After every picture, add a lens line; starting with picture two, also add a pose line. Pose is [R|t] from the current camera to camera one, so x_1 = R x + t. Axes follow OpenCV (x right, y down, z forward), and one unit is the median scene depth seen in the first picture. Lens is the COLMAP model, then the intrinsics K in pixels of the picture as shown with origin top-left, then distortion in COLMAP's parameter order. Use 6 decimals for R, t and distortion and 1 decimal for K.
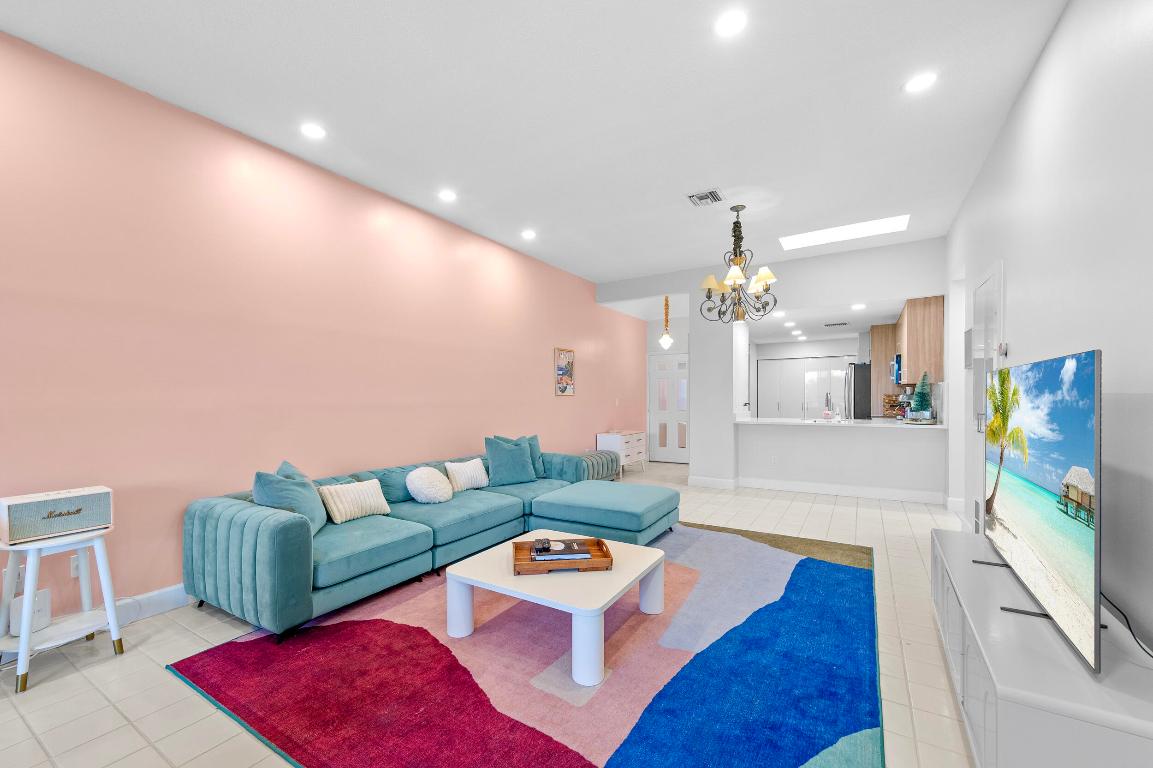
lens RADIAL K [[465.2, 0, 555.2], [0, 465.2, 417.2], [0, 0, 1]] dist [0.009543, -0.001676]
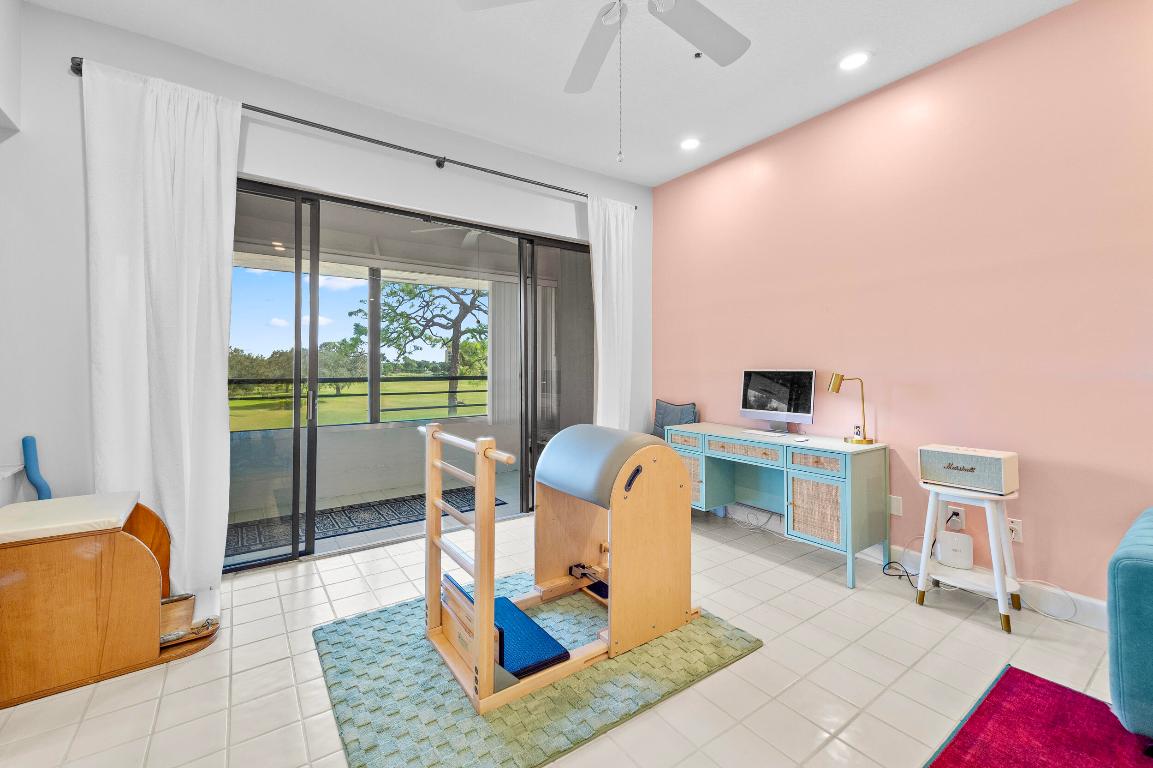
lens RADIAL K [[465.2, 0, 548.8], [0, 465.2, 361.4], [0, 0, 1]] dist [0.009543, -0.001676]
pose [[-0.396943, -0.000785, -0.917843, 0.173726], [-0.036085, 0.999240, 0.014751, -0.012758], [0.917133, 0.038976, -0.396670, 0.281615]]
